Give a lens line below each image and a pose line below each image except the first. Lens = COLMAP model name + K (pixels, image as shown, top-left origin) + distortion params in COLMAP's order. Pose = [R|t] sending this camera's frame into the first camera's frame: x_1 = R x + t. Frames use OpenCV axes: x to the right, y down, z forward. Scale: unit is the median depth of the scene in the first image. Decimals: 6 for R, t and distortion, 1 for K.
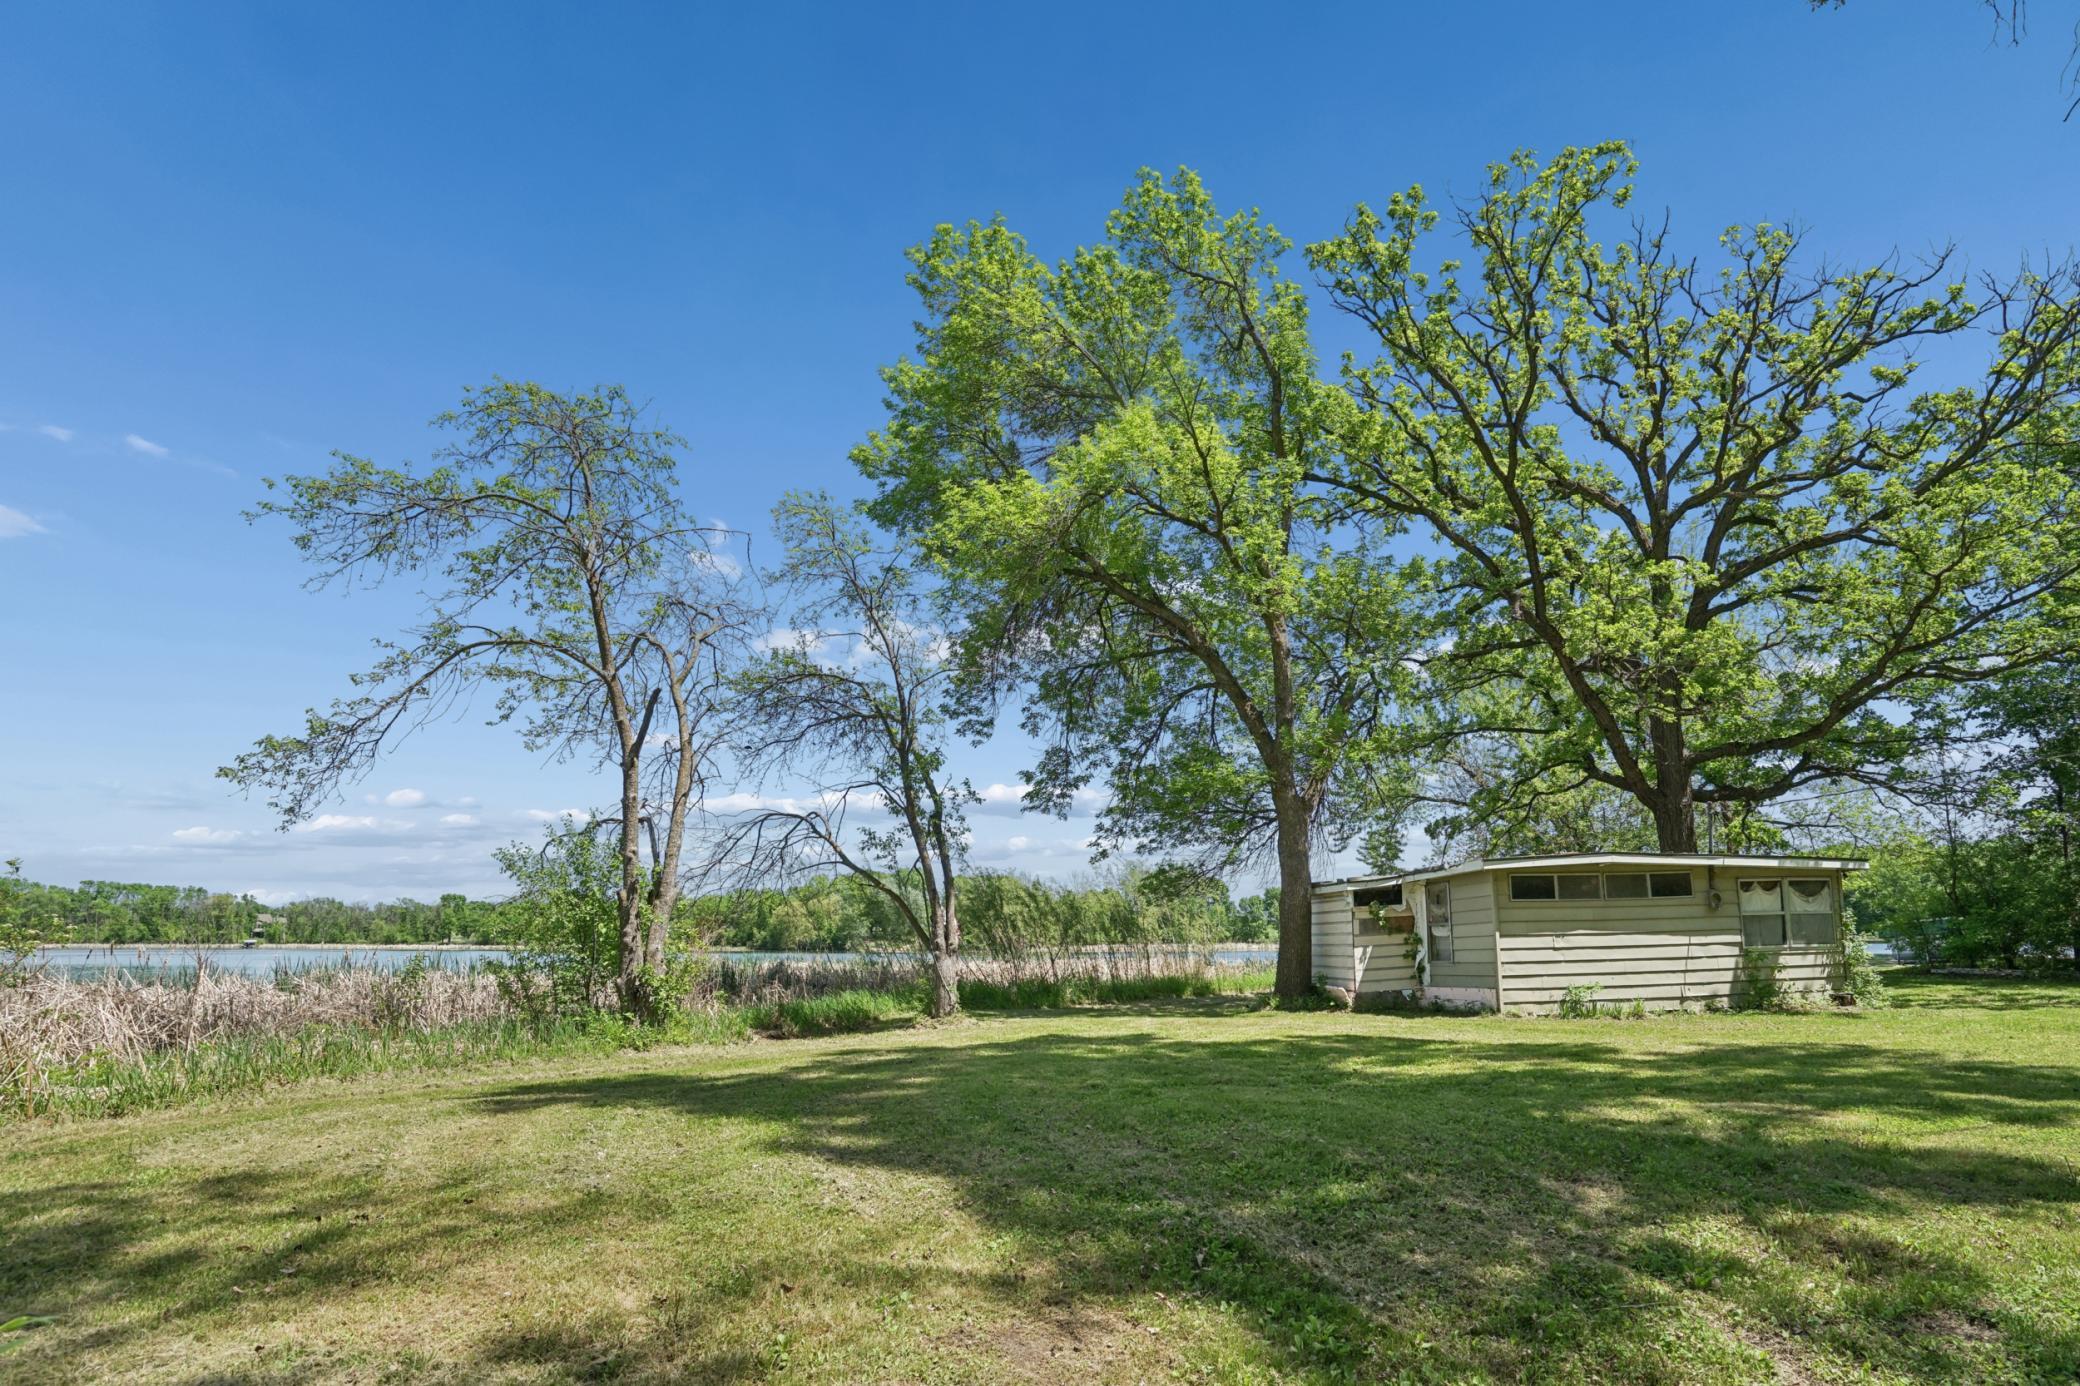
lens RADIAL K [[1002.1, 0, 1051.1], [0, 1002.1, 796.4], [0, 0, 1]] dist [-0.030064, 0.008308]
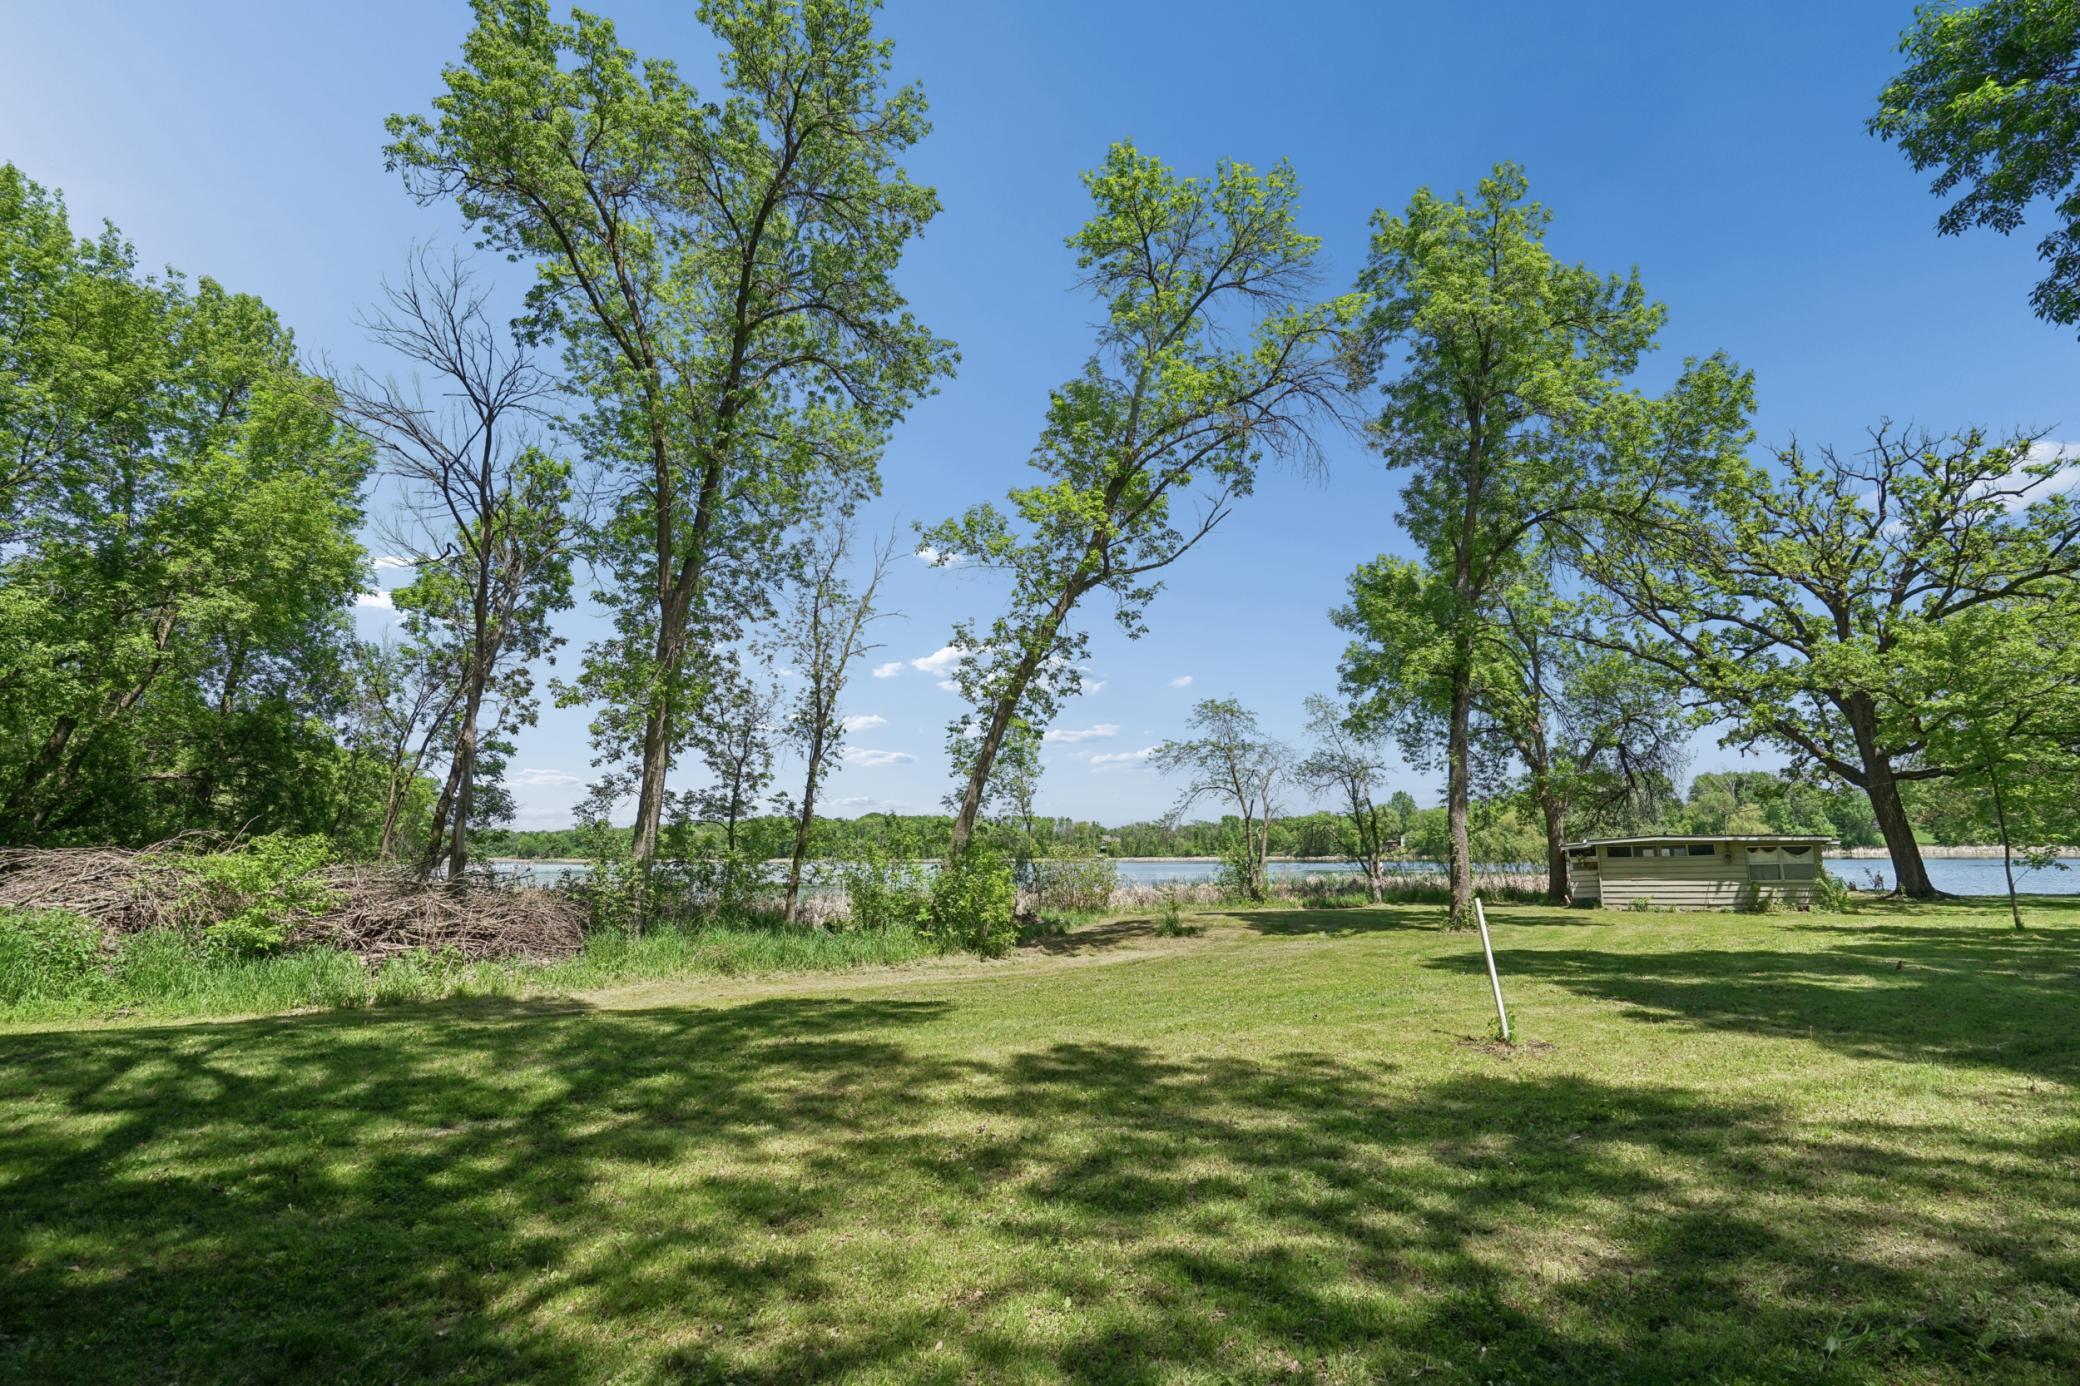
lens RADIAL K [[961.4, 0, 1048.4], [0, 961.4, 657.5], [0, 0, 1]] dist [-0.037495, 0.008725]
pose [[0.751692, -0.133760, -0.645807, 0.830417], [0.100087, 0.991012, -0.088762, -0.245902], [0.651875, 0.002085, 0.758323, -1.271801]]
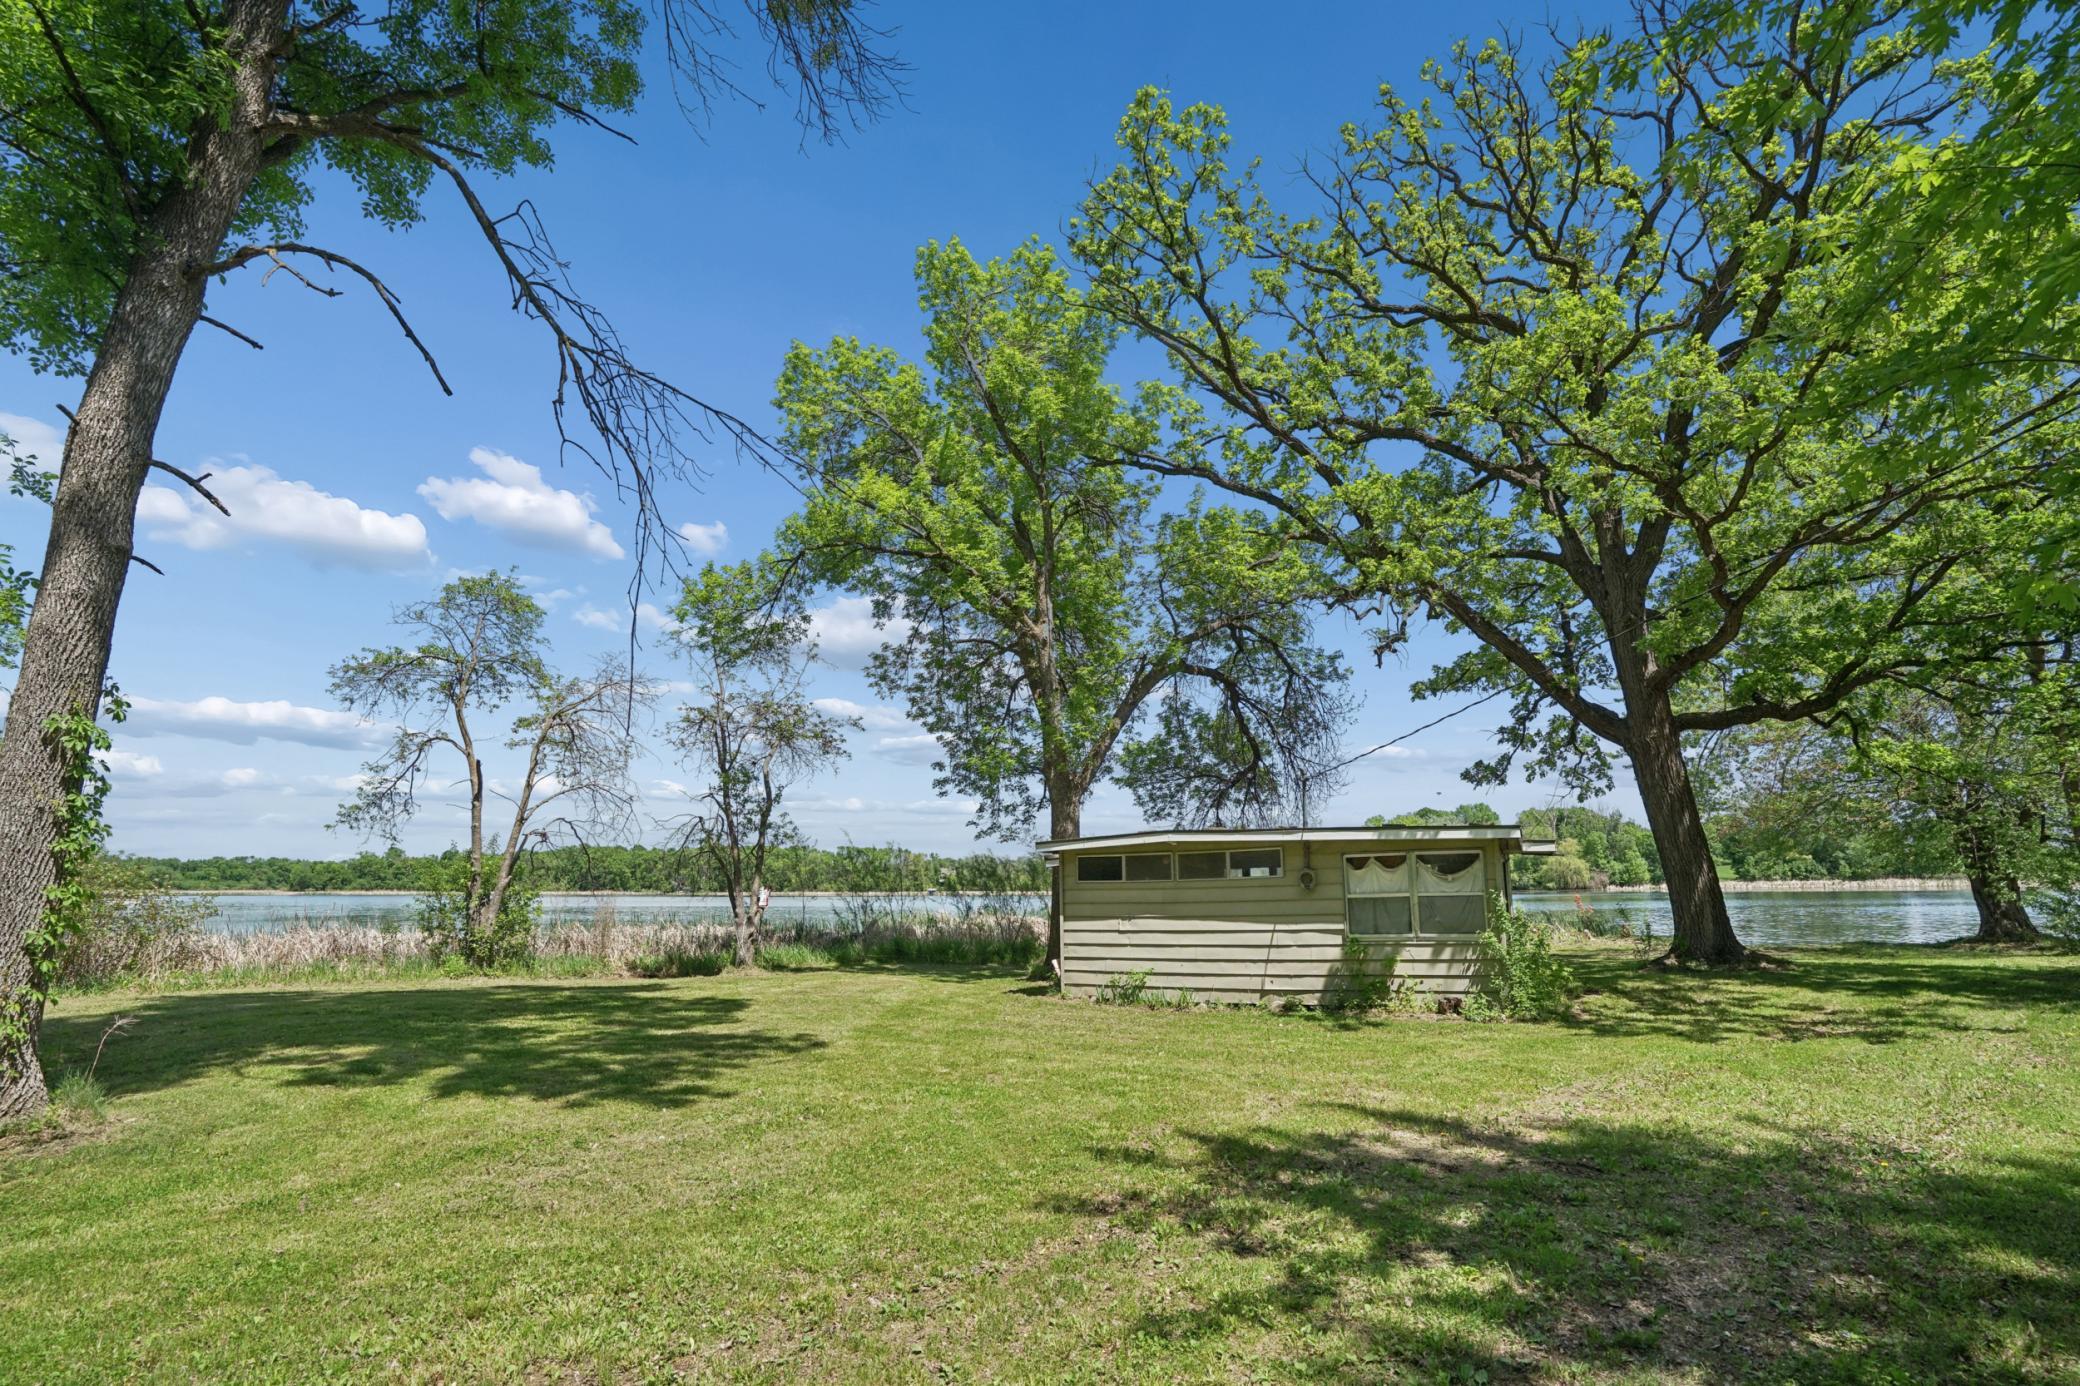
lens RADIAL K [[961.4, 0, 1036.0], [0, 961.4, 693.7], [0, 0, 1]] dist [-0.037495, 0.008725]
pose [[0.825710, -0.112746, -0.552712, 0.854378], [0.085265, 0.993510, -0.075283, -0.013589], [0.557613, 0.015035, 0.829965, 0.146427]]
